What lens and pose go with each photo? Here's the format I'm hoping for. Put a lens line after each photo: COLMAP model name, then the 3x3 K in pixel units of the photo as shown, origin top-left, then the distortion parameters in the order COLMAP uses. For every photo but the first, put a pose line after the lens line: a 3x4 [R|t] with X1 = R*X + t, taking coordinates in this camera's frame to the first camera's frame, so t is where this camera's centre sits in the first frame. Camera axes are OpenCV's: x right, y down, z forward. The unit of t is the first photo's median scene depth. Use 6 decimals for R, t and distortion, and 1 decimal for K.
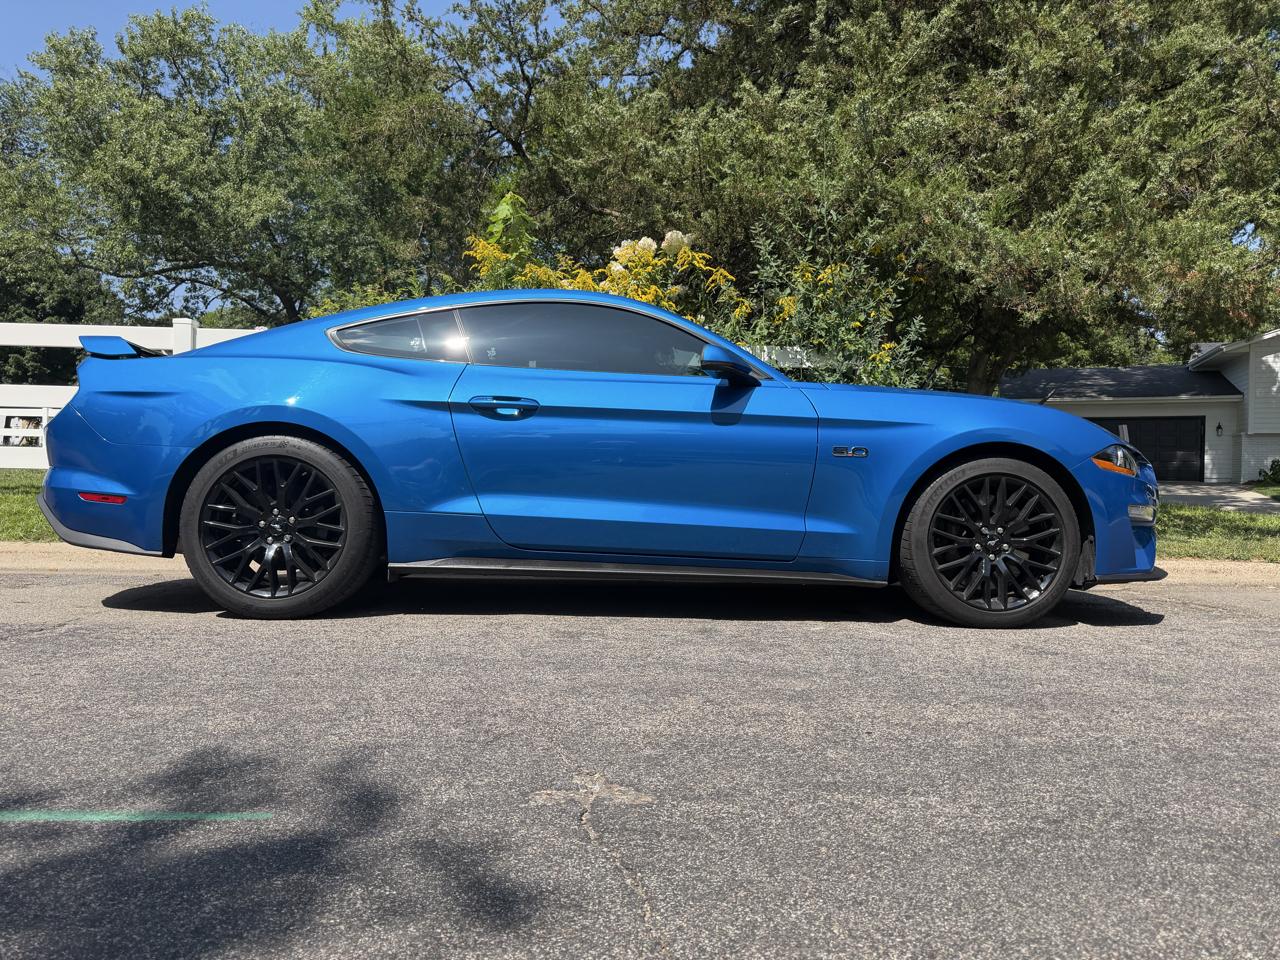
lens RADIAL K [[920.3, 0, 634.1], [0, 920.3, 489.8], [0, 0, 1]] dist [0.011117, -0.015250]
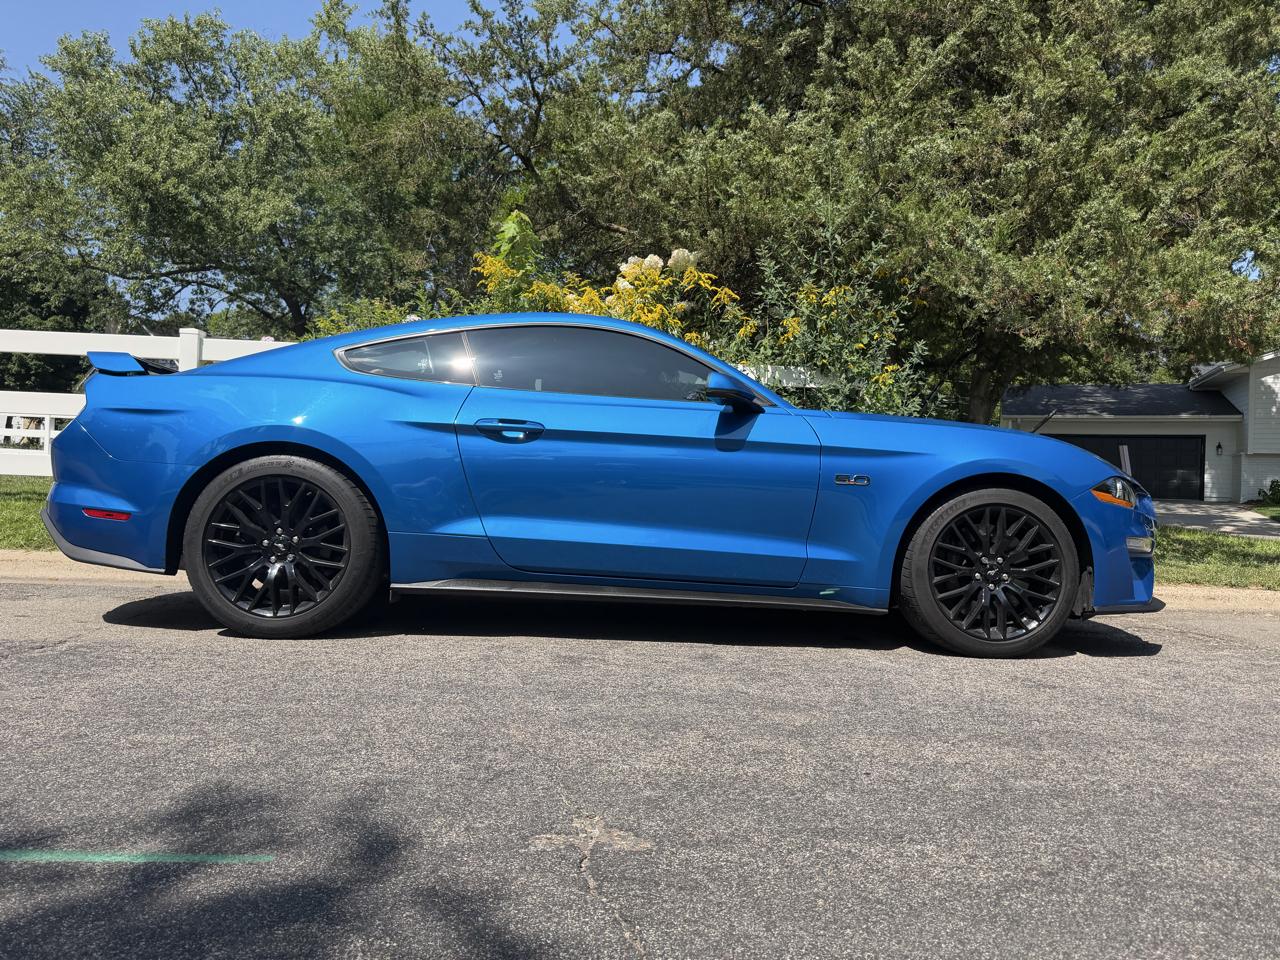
lens RADIAL K [[920.3, 0, 642.5], [0, 920.3, 481.2], [0, 0, 1]] dist [0.011117, -0.015250]
pose [[0.999846, 0.016321, 0.006501, -0.000646], [-0.016205, 0.999714, -0.017570, -0.009139], [-0.006786, 0.017462, 0.999824, -0.003002]]
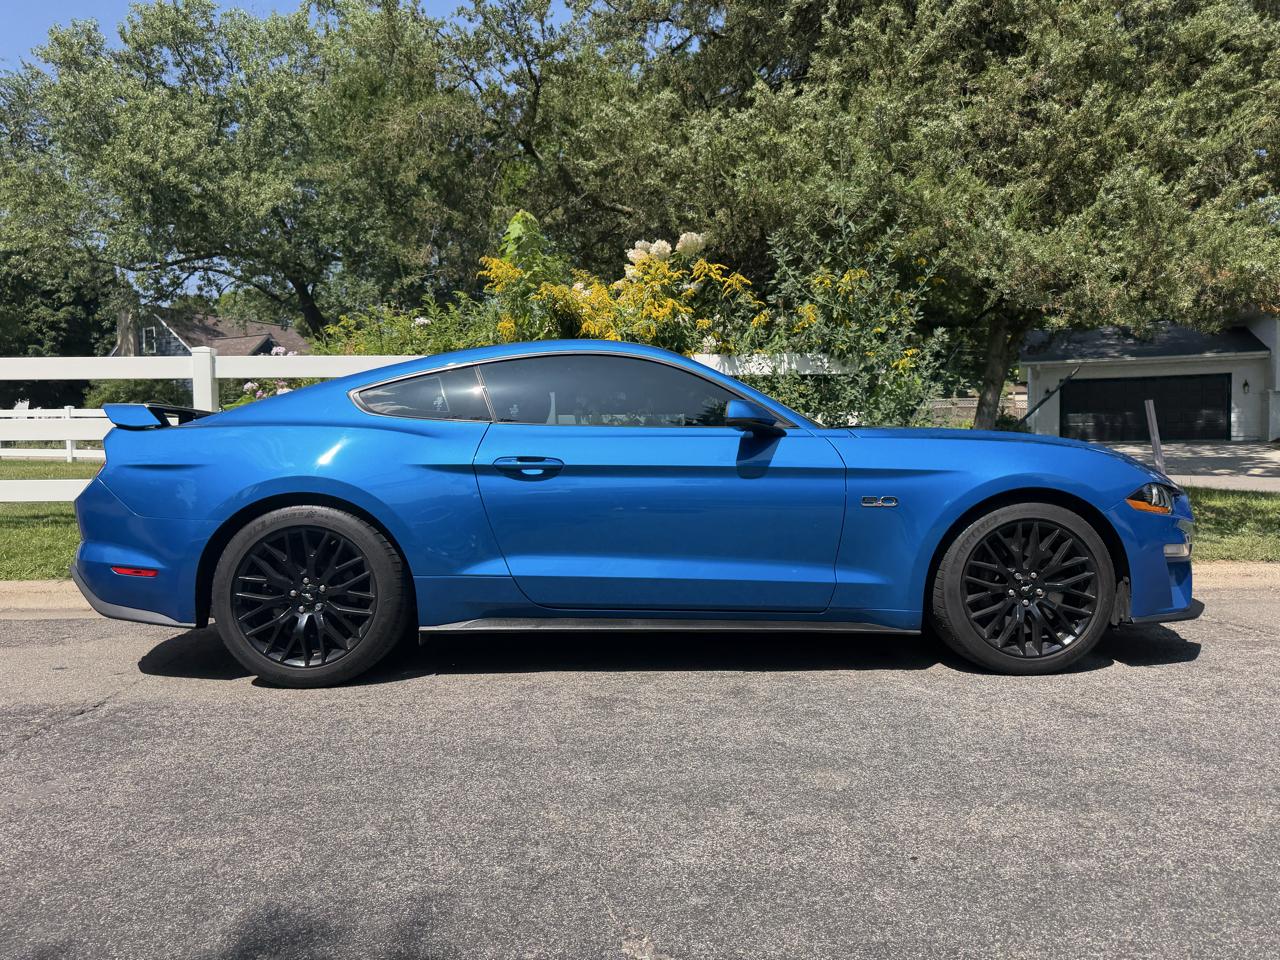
lens RADIAL K [[920.3, 0, 632.2], [0, 920.3, 485.5], [0, 0, 1]] dist [0.011117, -0.015250]
pose [[0.999343, -0.029289, -0.021355, -0.004334], [0.029971, 0.999028, 0.032330, -0.048244], [0.020387, -0.032949, 0.999249, 0.003400]]
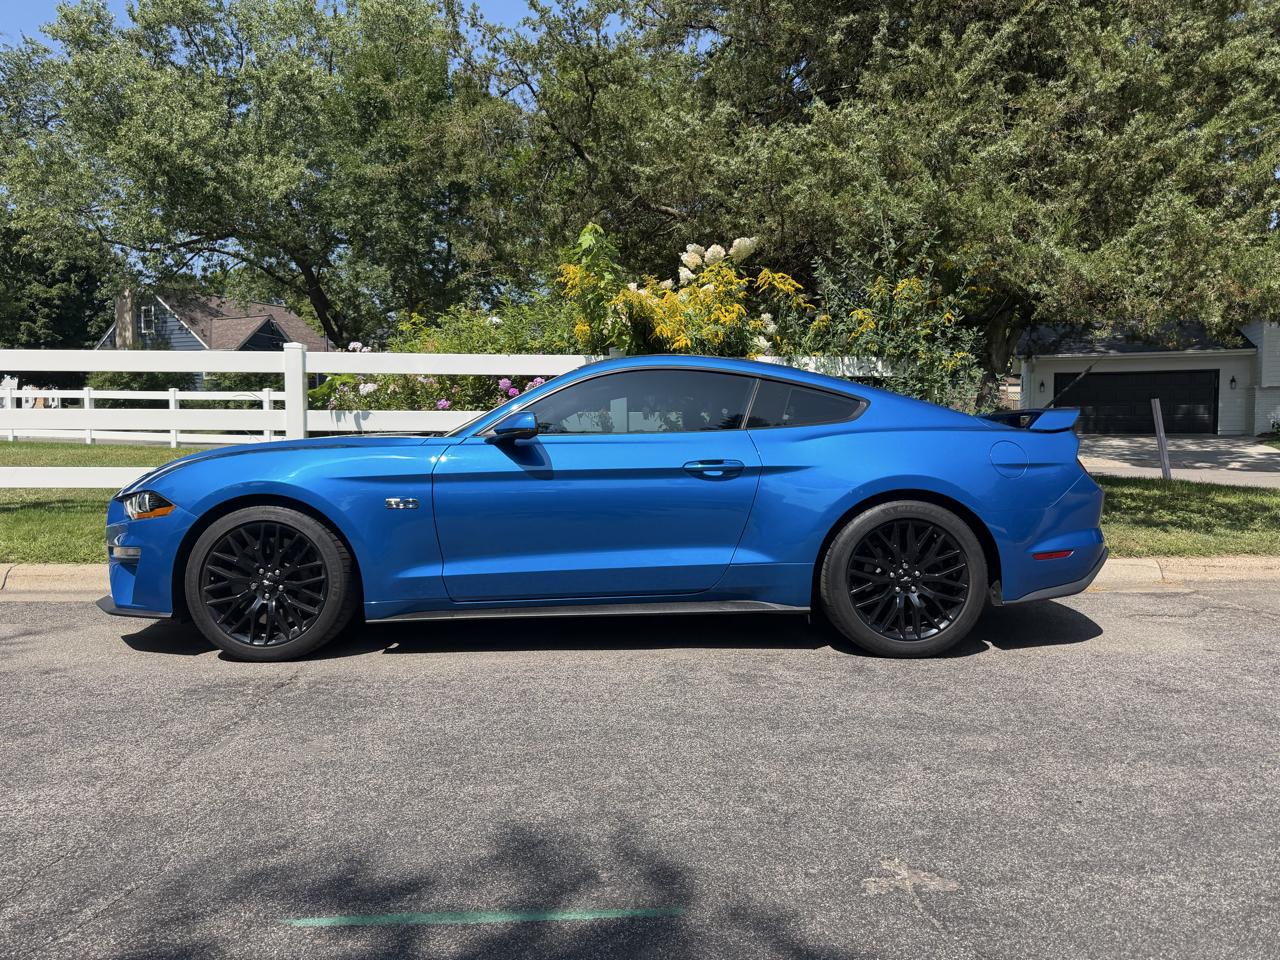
lens RADIAL K [[920.3, 0, 644.0], [0, 920.3, 475.3], [0, 0, 1]] dist [0.011117, -0.015250]
pose [[0.999823, -0.017866, 0.005878, -0.086668], [0.017622, 0.999076, 0.039211, -0.061365], [-0.006573, -0.039100, 0.999214, -0.054877]]
